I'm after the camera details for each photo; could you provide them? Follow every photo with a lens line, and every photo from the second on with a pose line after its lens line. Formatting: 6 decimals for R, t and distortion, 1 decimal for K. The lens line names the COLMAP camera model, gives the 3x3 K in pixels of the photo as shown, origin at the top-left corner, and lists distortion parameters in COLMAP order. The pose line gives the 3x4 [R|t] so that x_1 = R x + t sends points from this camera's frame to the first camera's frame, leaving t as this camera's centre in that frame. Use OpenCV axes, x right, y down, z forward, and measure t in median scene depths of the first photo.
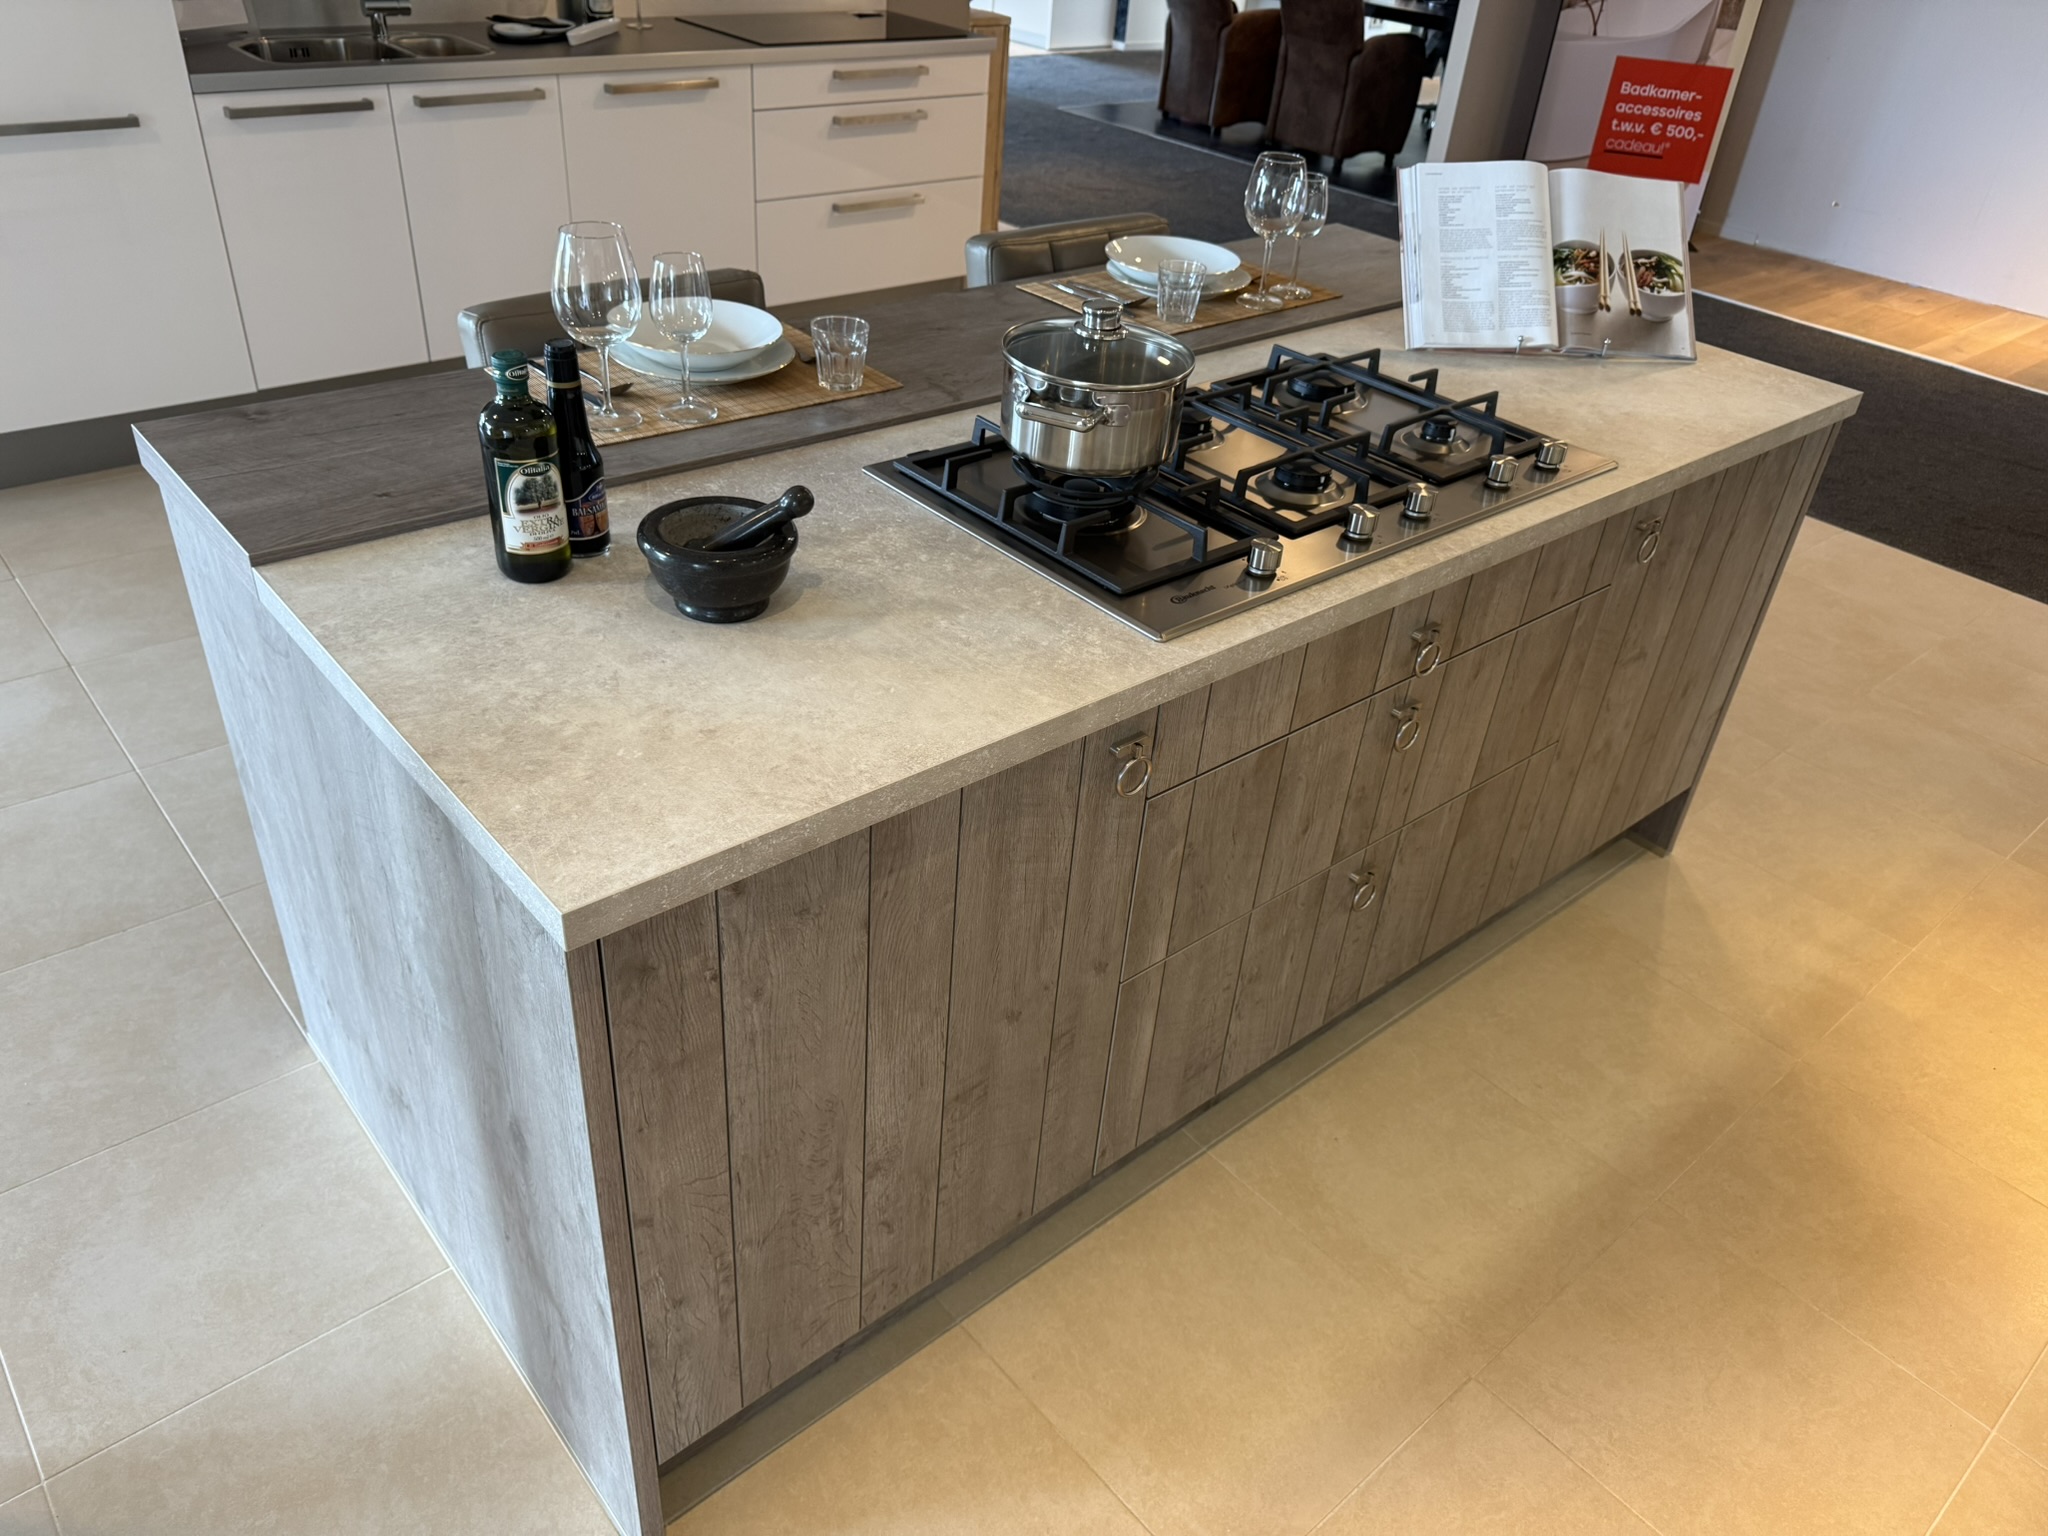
lens RADIAL K [[1453.8, 0, 982.5], [0, 1453.8, 769.7], [0, 0, 1]] dist [0.005272, 0.000565]
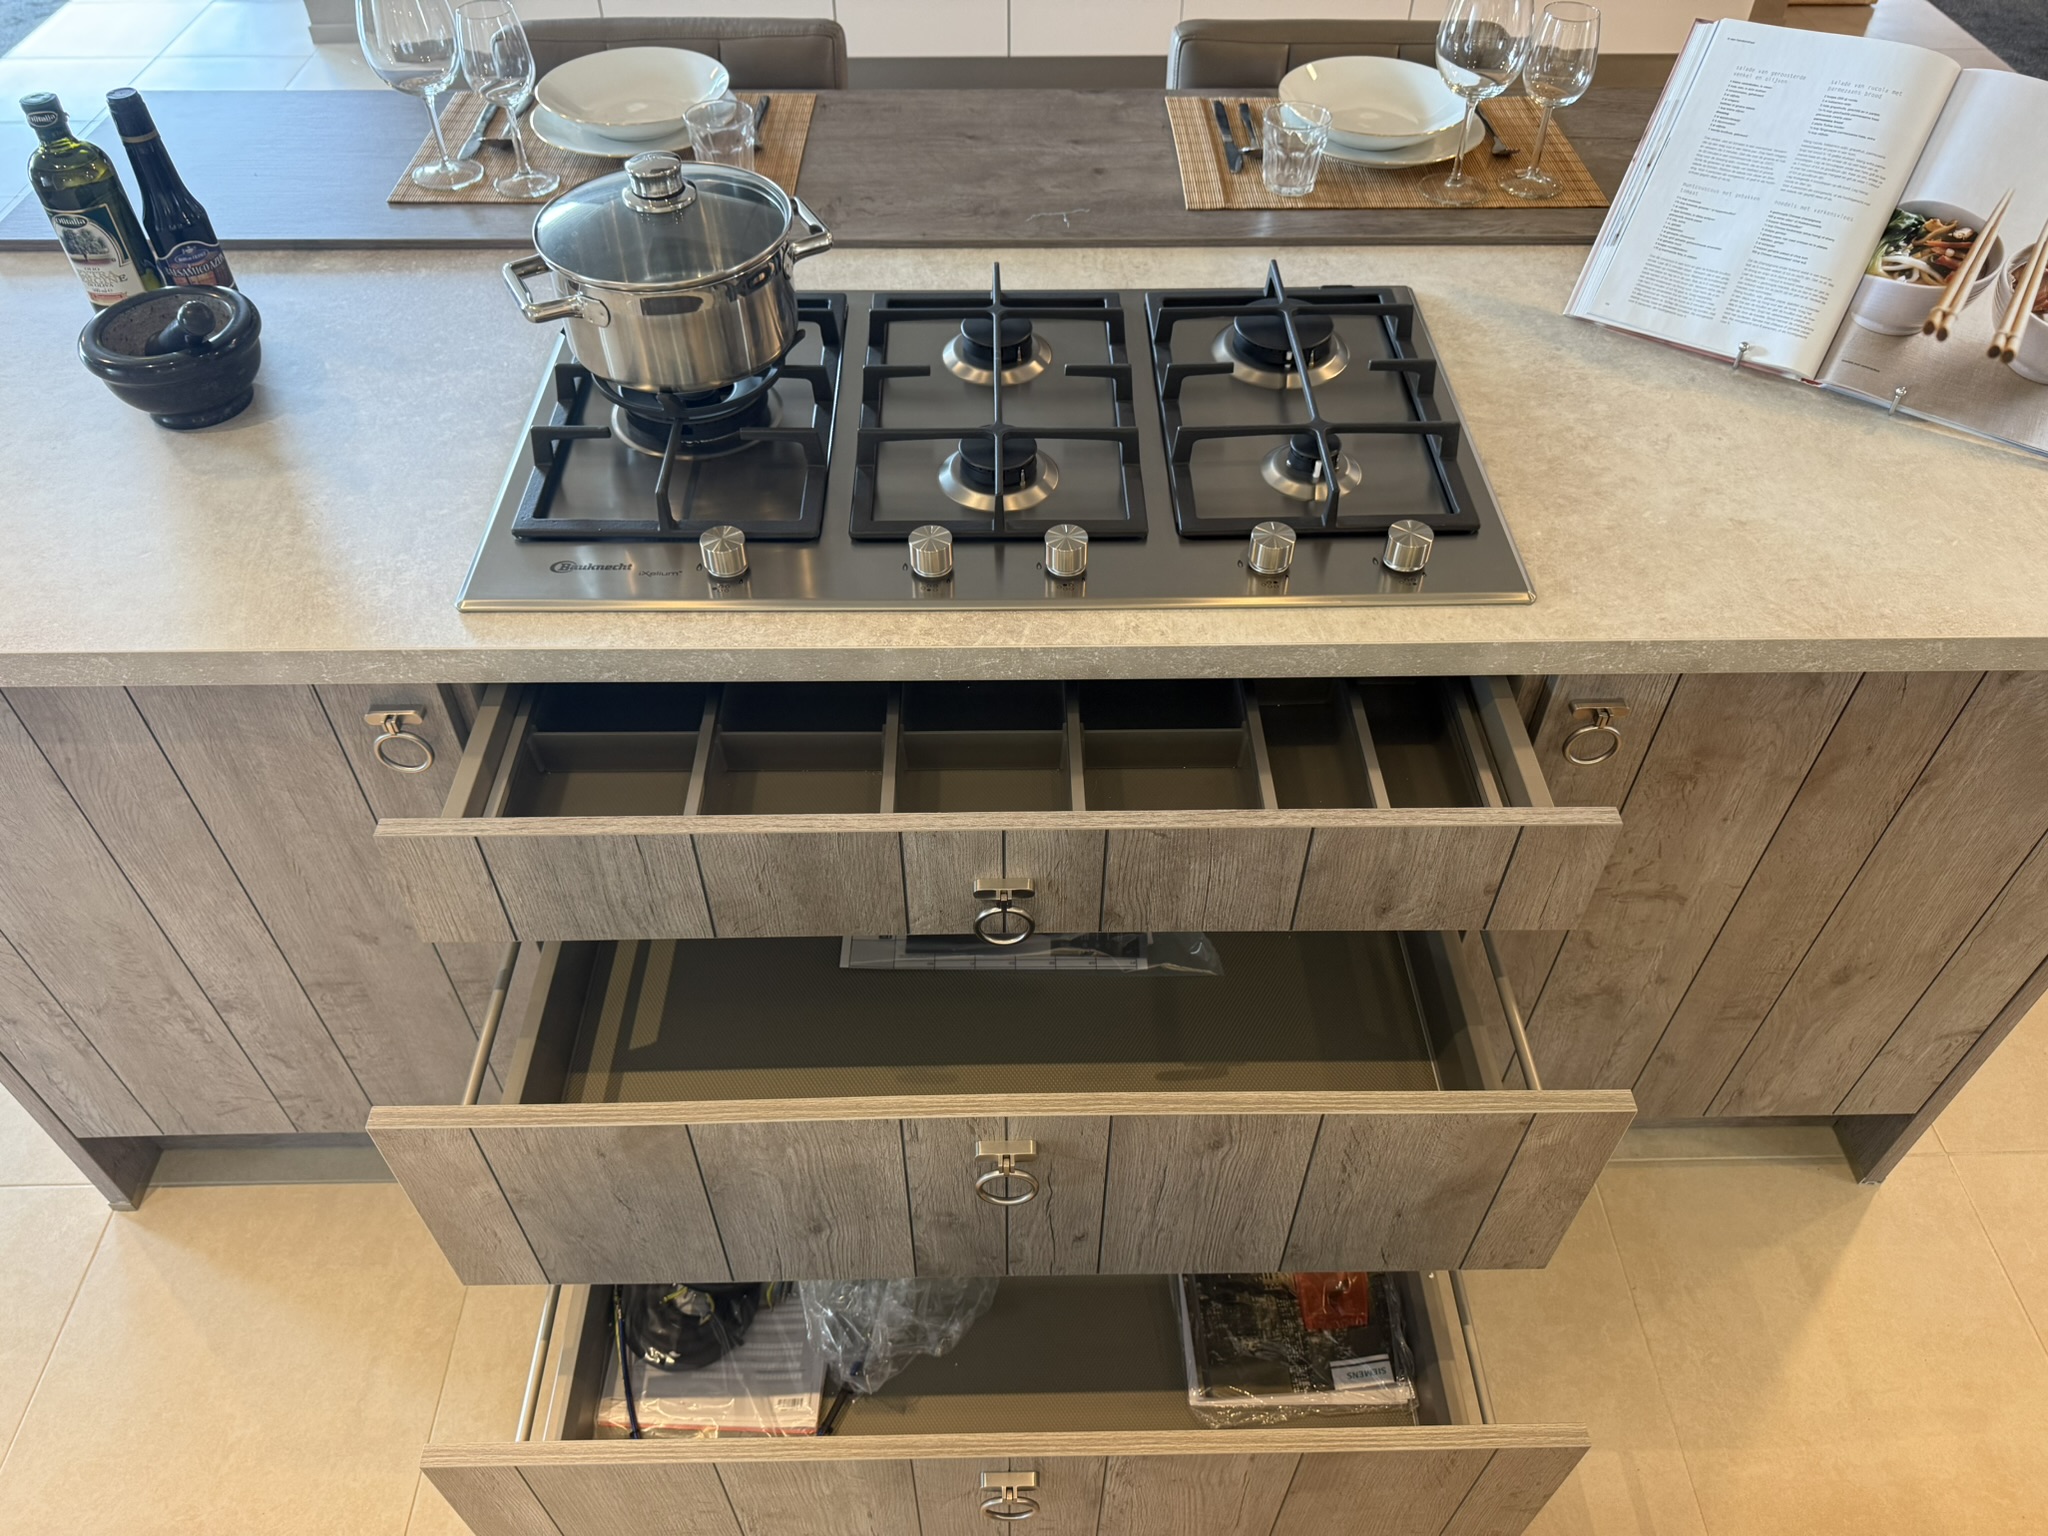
lens RADIAL K [[1465.2, 0, 1024.0], [0, 1465.2, 768.0], [0, 0, 1]] dist [0.003733, -0.004902]
pose [[0.781215, 0.404704, -0.475308, 0.492317], [-0.310856, 0.912474, 0.266009, -0.202277], [0.541361, -0.060058, 0.838643, 0.306488]]
